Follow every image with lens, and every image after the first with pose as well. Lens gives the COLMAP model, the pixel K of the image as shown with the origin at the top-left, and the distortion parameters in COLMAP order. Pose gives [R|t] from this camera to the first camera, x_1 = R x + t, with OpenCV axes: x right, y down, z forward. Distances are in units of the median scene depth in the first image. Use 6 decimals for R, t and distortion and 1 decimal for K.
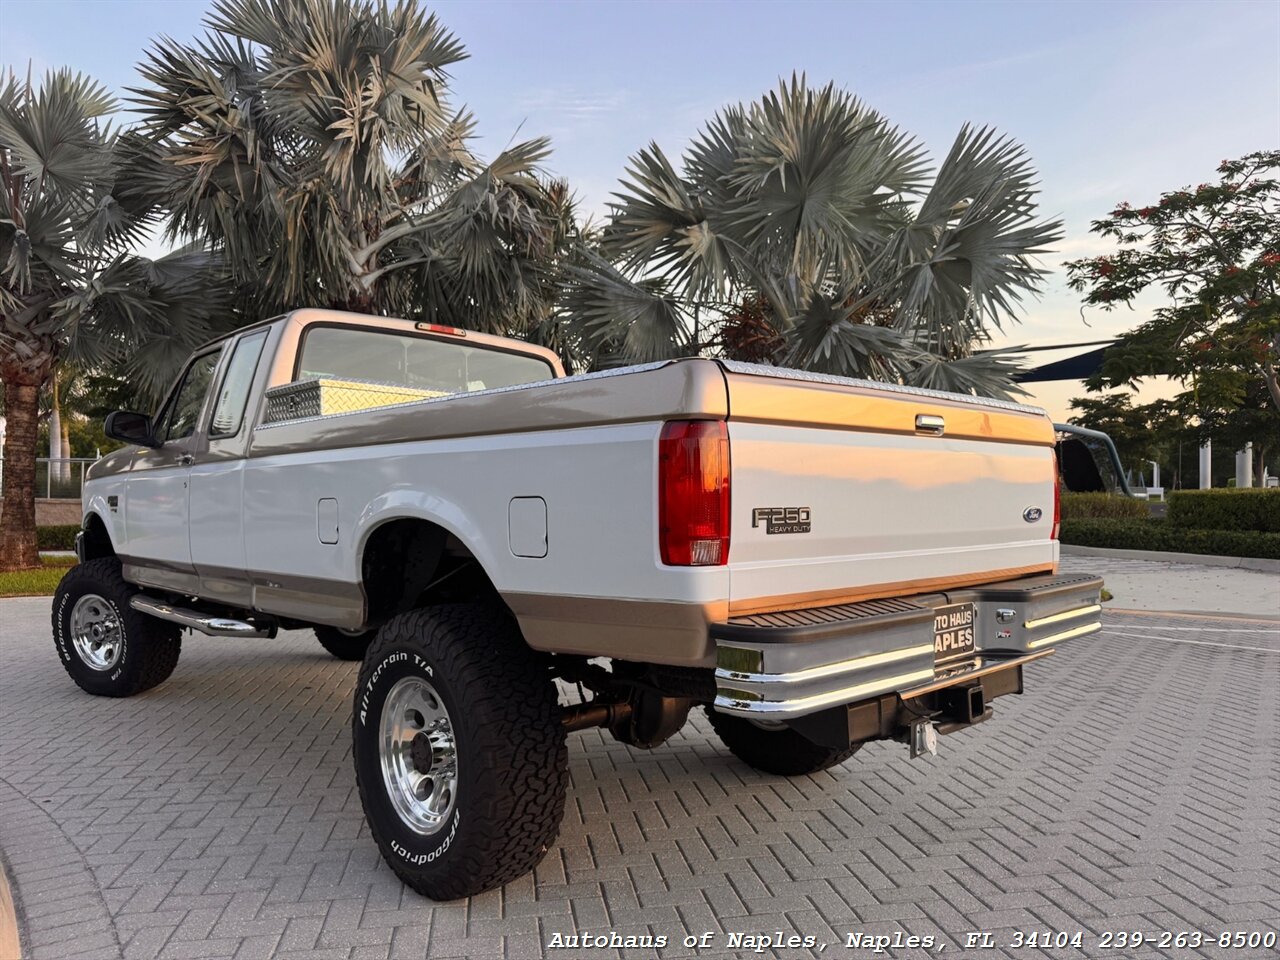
lens RADIAL K [[872.9, 0, 693.4], [0, 872.9, 476.3], [0, 0, 1]] dist [0.101006, -0.165781]
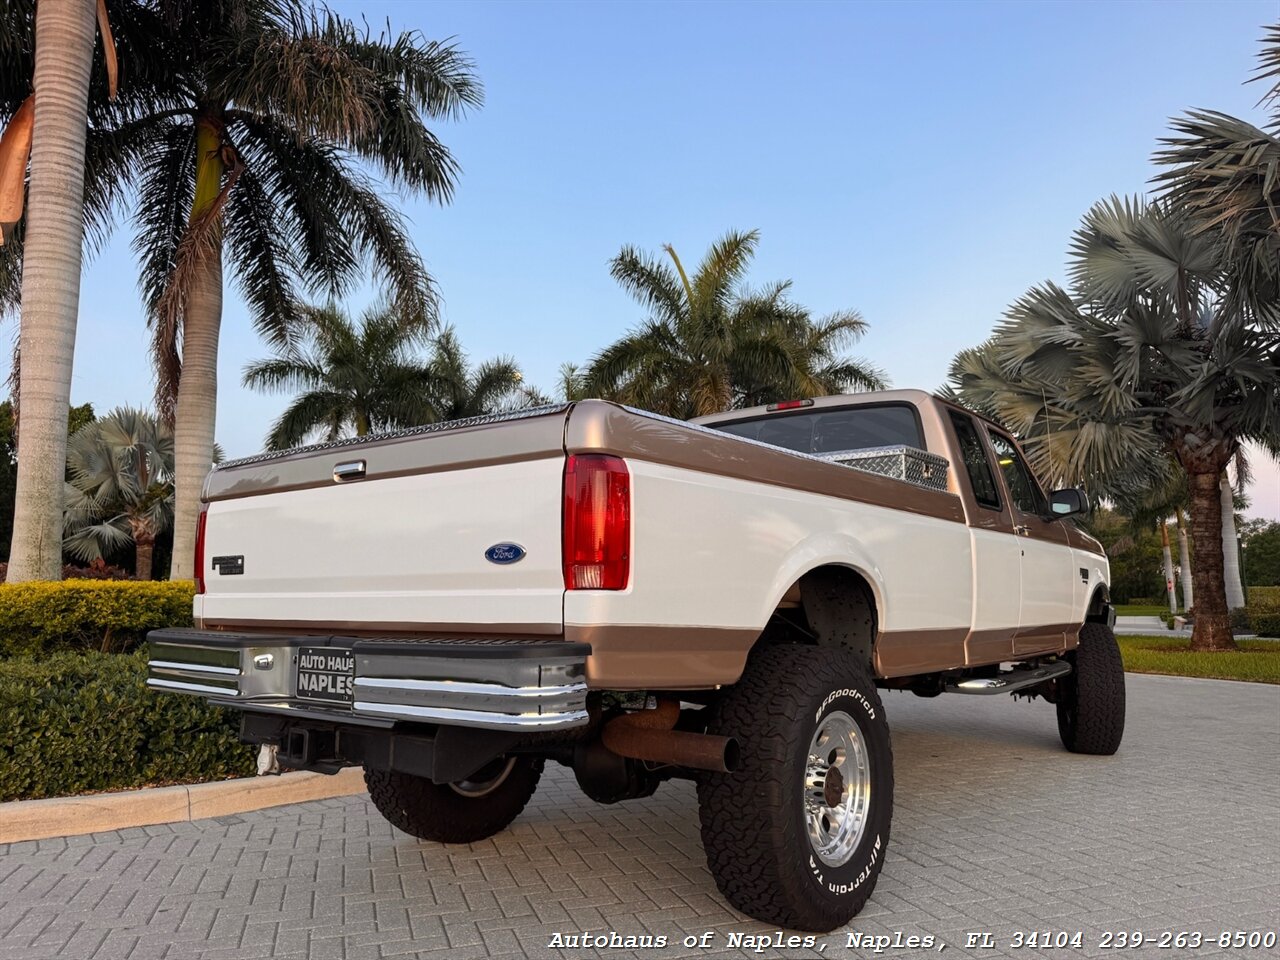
lens RADIAL K [[932.0, 0, 670.0], [0, 932.0, 474.4], [0, 0, 1]] dist [0.029993, -0.088470]
pose [[0.139744, -0.127353, -0.981964, 0.302250], [0.030636, 0.991776, -0.124265, 0.020363], [0.989714, -0.012718, 0.142497, 0.264217]]
